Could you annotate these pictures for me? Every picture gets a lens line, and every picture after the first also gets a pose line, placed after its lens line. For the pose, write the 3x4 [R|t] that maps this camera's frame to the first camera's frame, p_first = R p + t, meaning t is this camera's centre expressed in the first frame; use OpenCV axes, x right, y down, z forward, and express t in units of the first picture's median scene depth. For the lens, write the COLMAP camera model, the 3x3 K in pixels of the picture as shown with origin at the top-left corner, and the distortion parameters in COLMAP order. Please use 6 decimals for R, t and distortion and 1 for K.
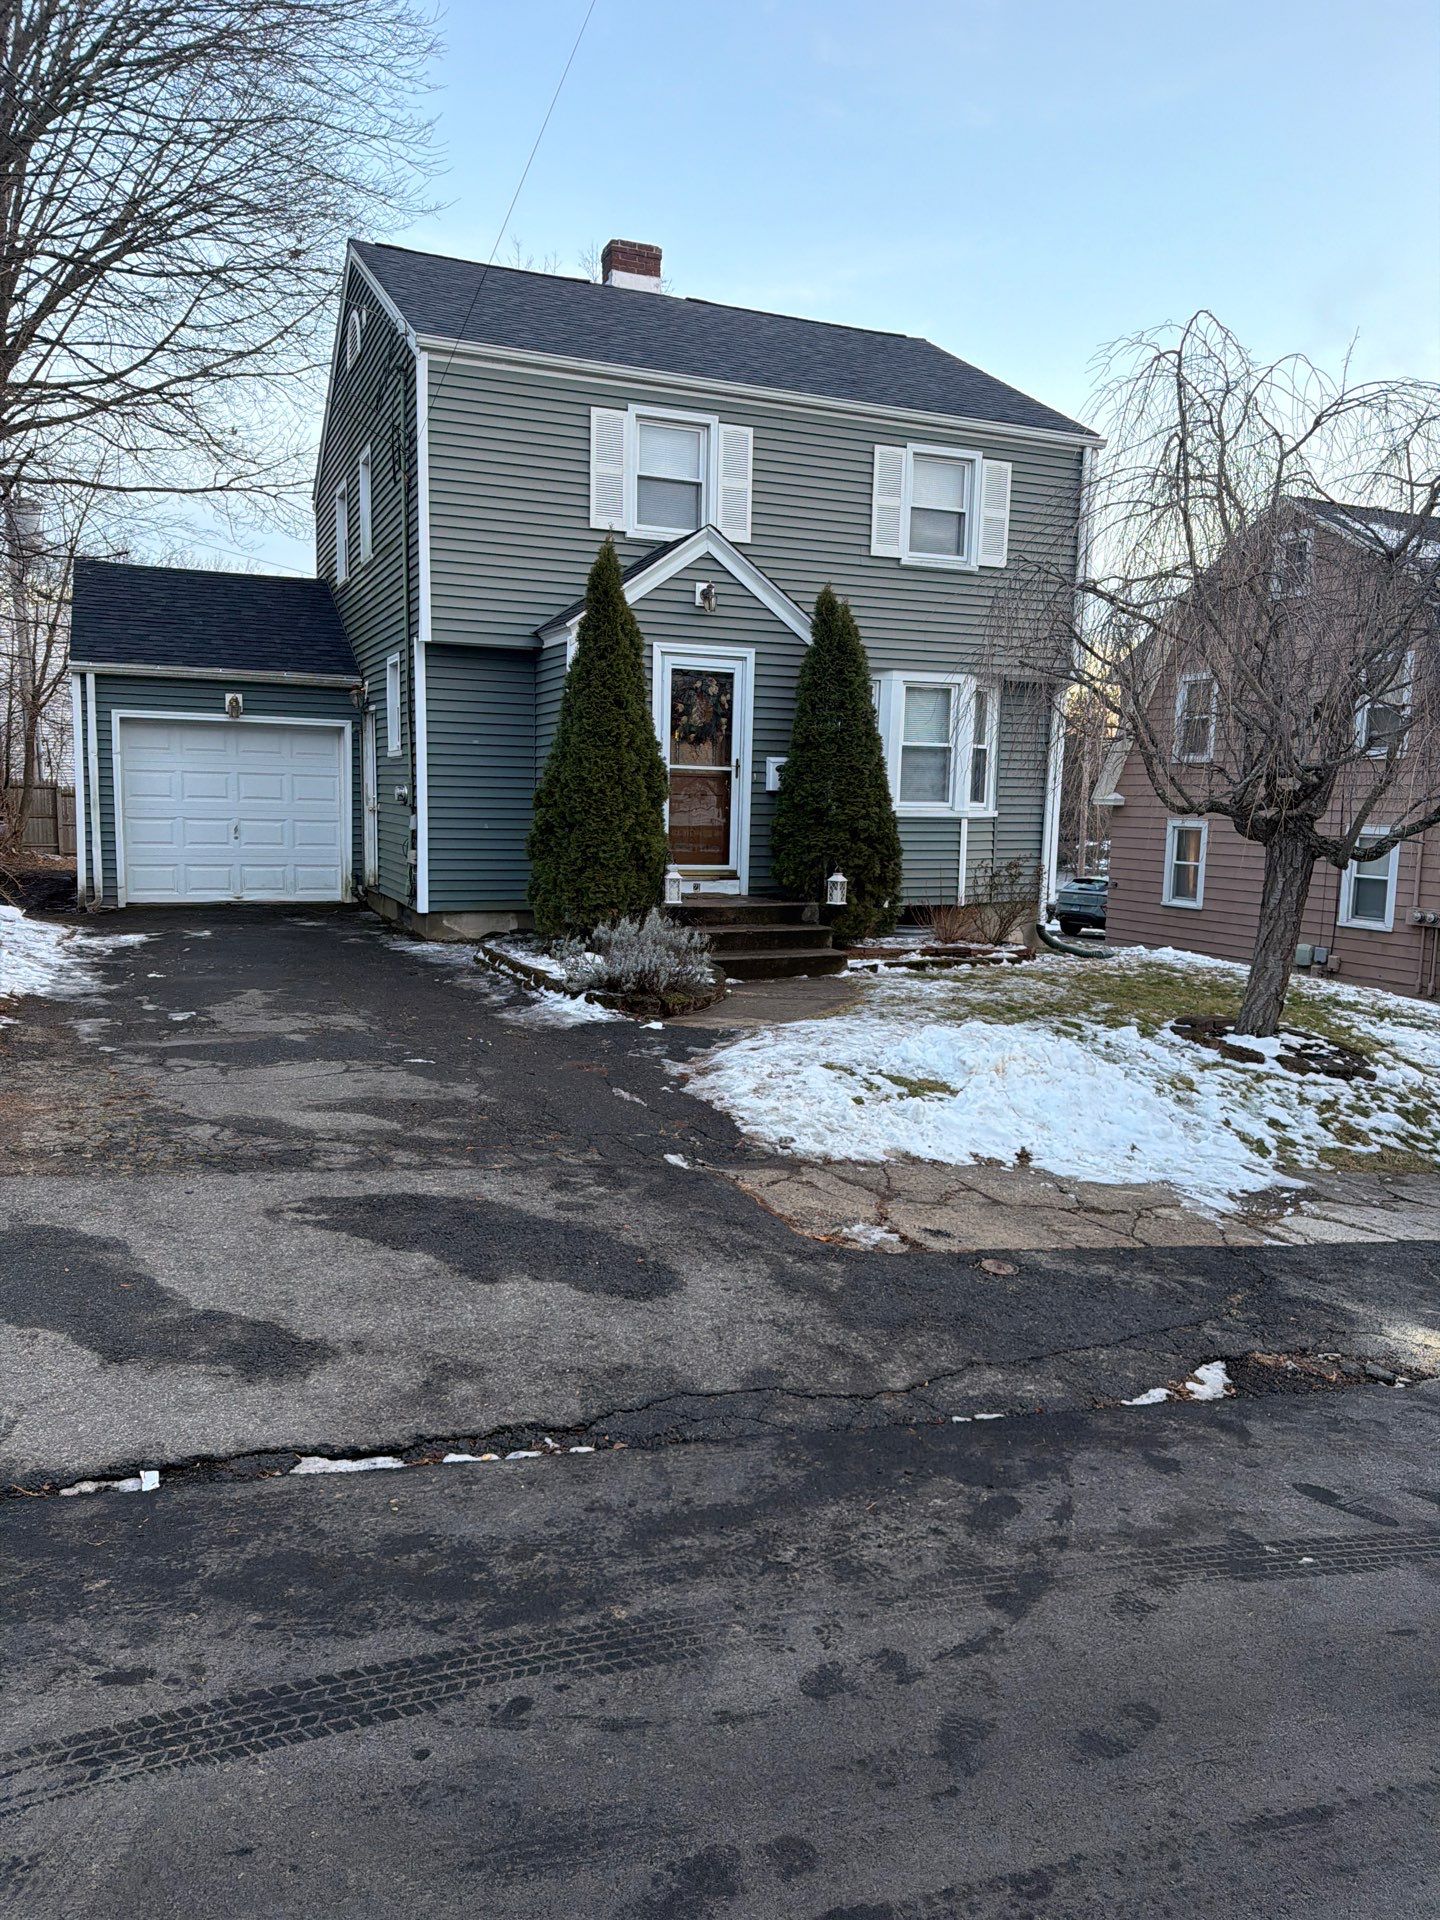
lens RADIAL K [[1359.7, 0, 714.1], [0, 1359.7, 957.9], [0, 0, 1]] dist [0.001802, -0.004292]
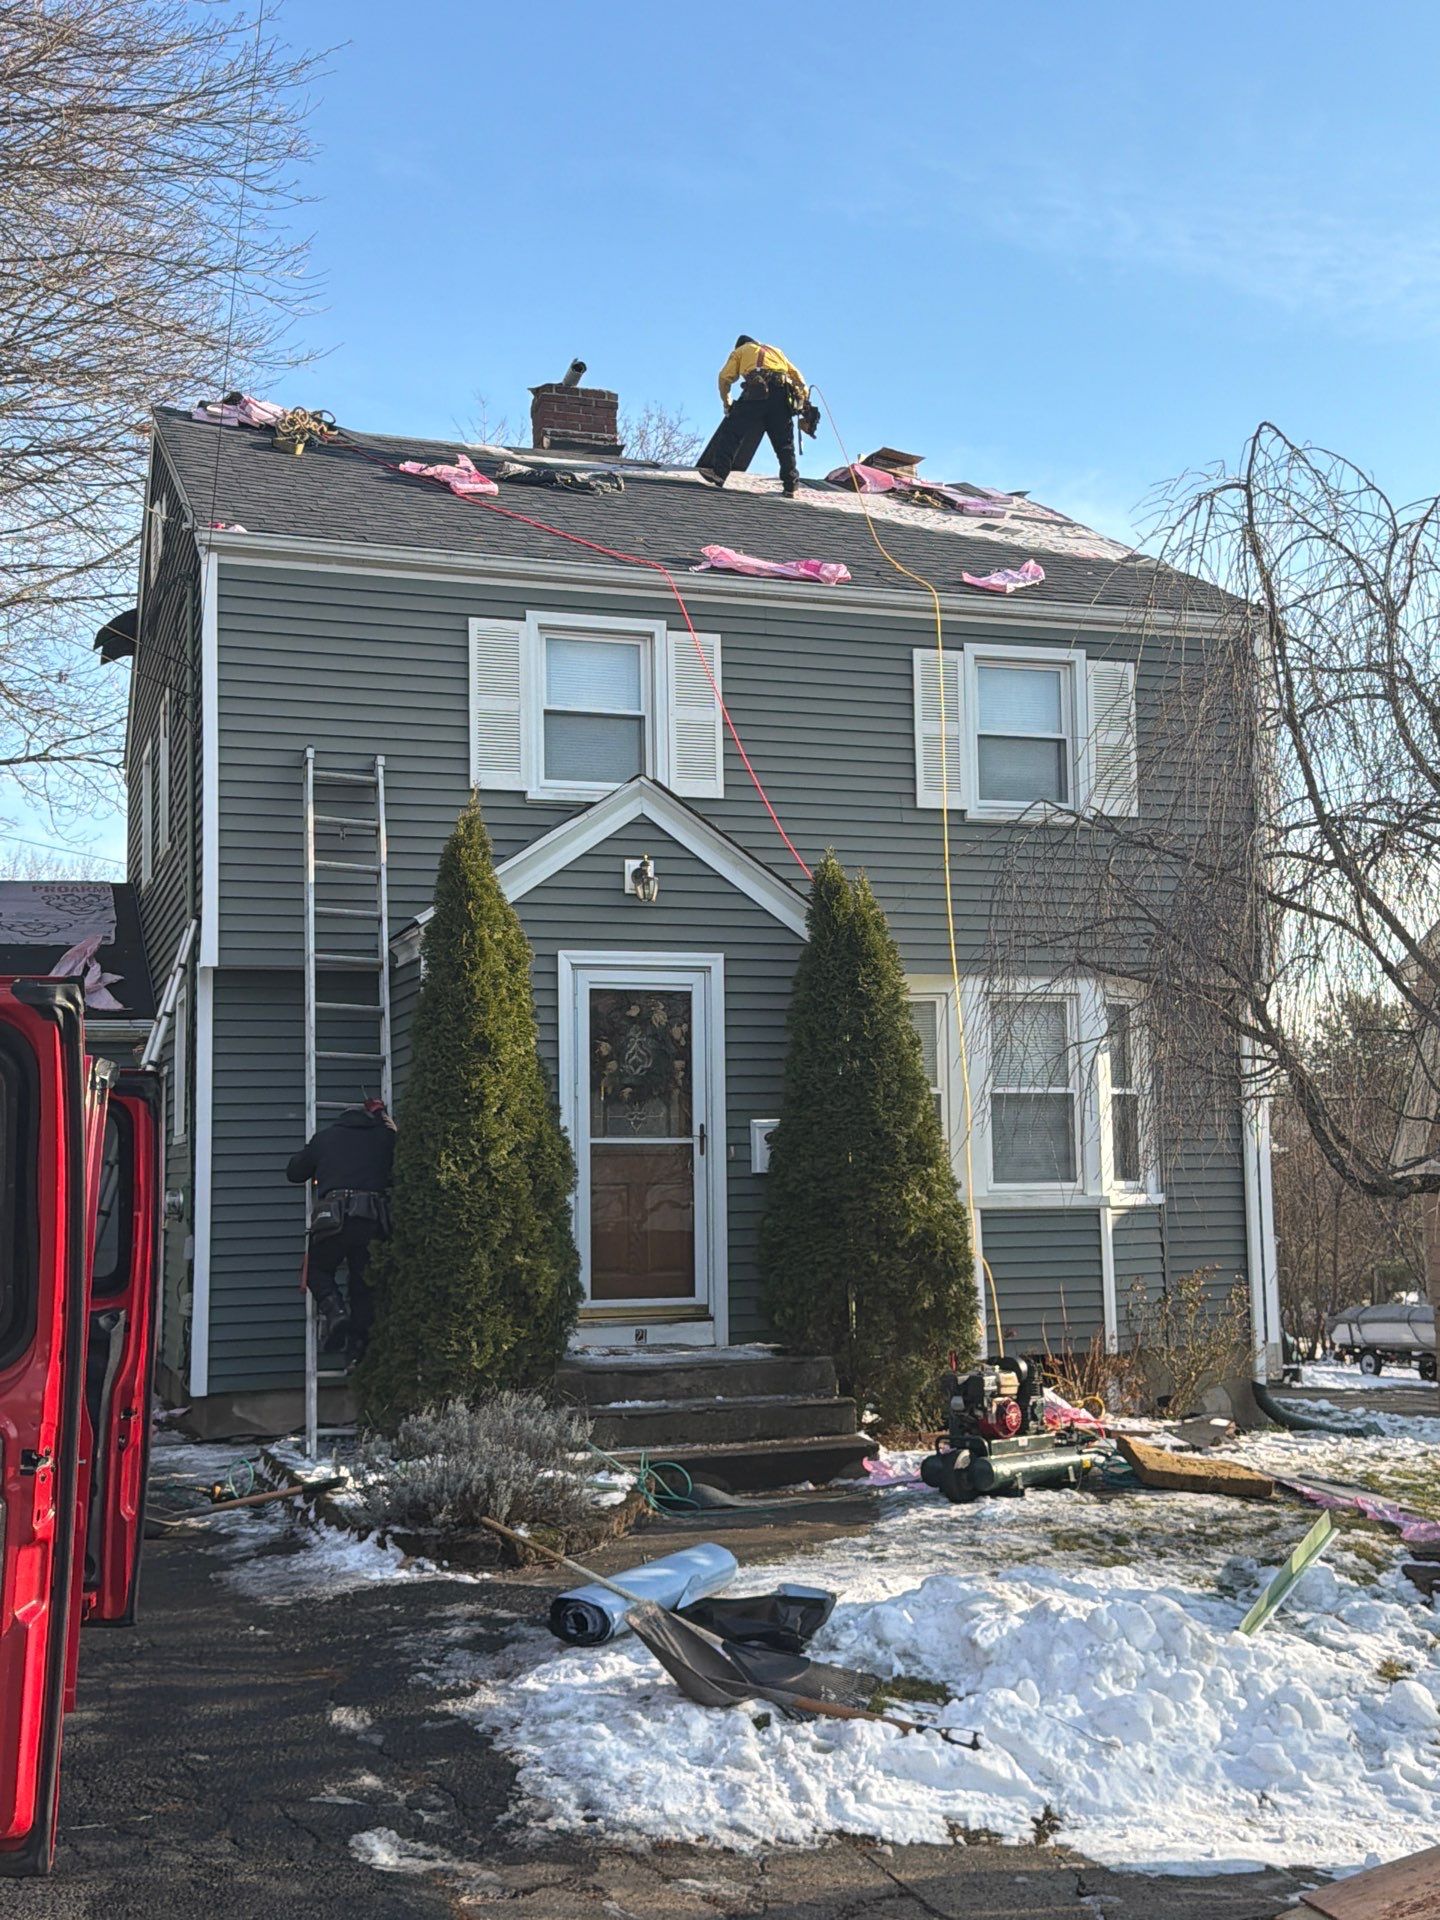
lens RADIAL K [[2070.7, 0, 722.5], [0, 2070.7, 899.0], [0, 0, 1]] dist [0.248888, -0.868373]
pose [[0.996658, -0.046350, -0.067265, 0.097270], [0.027909, 0.967099, -0.252866, -0.003053], [0.076772, 0.250143, 0.965160, 0.041012]]
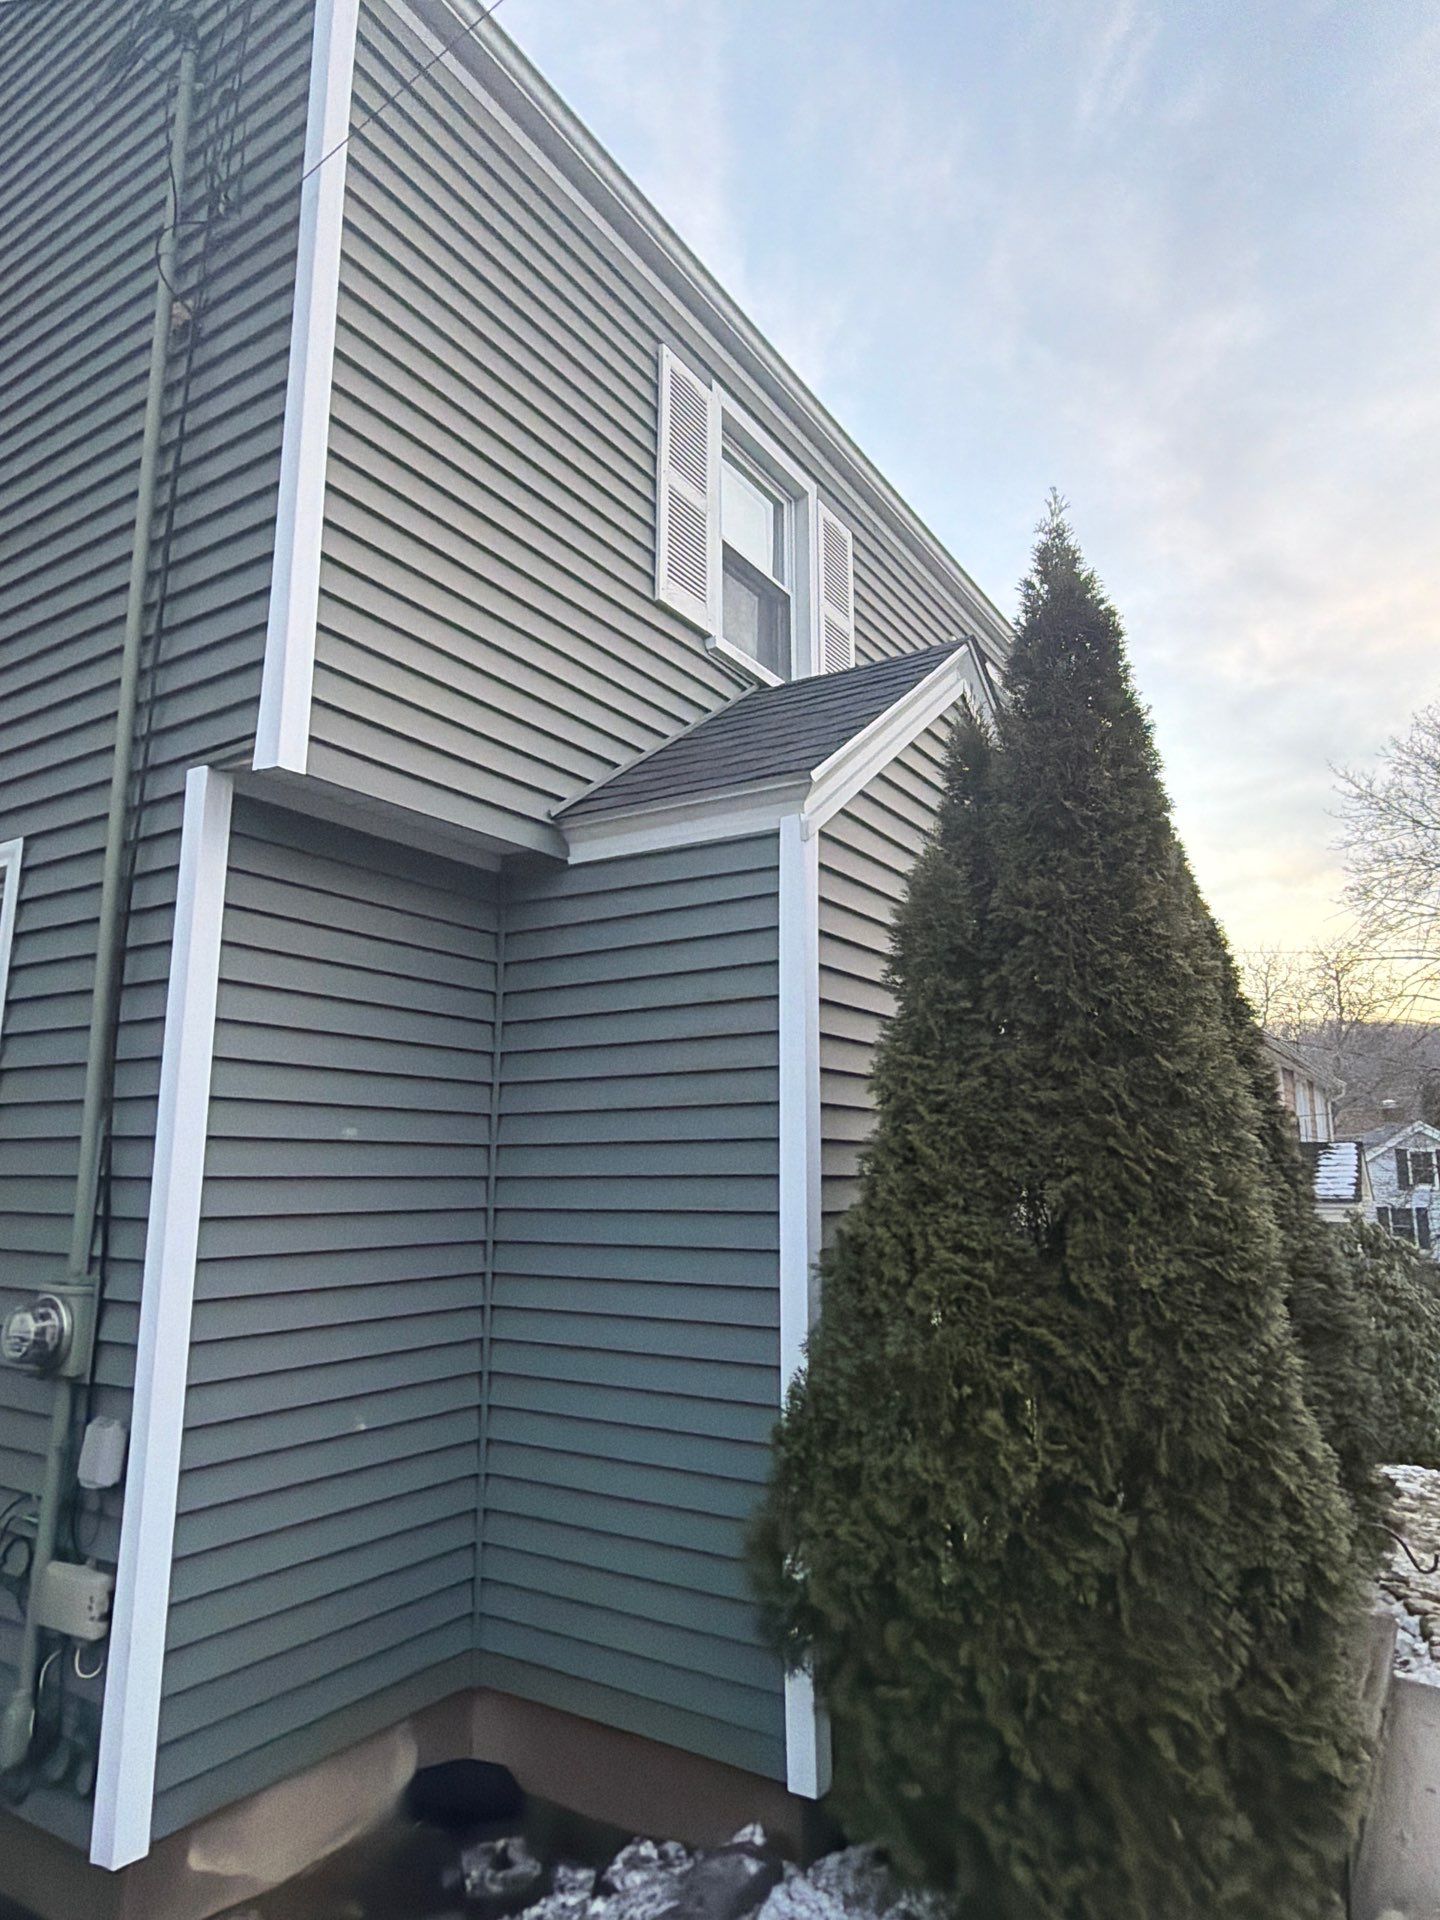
lens RADIAL K [[1187.8, 0, 718.2], [0, 1187.8, 932.3], [0, 0, 1]] dist [-0.000705, -0.001384]
pose [[0.819954, 0.094477, 0.564579, -0.264246], [0.087993, 0.953761, -0.287398, -0.119395], [-0.565626, 0.285332, 0.773726, 0.743423]]
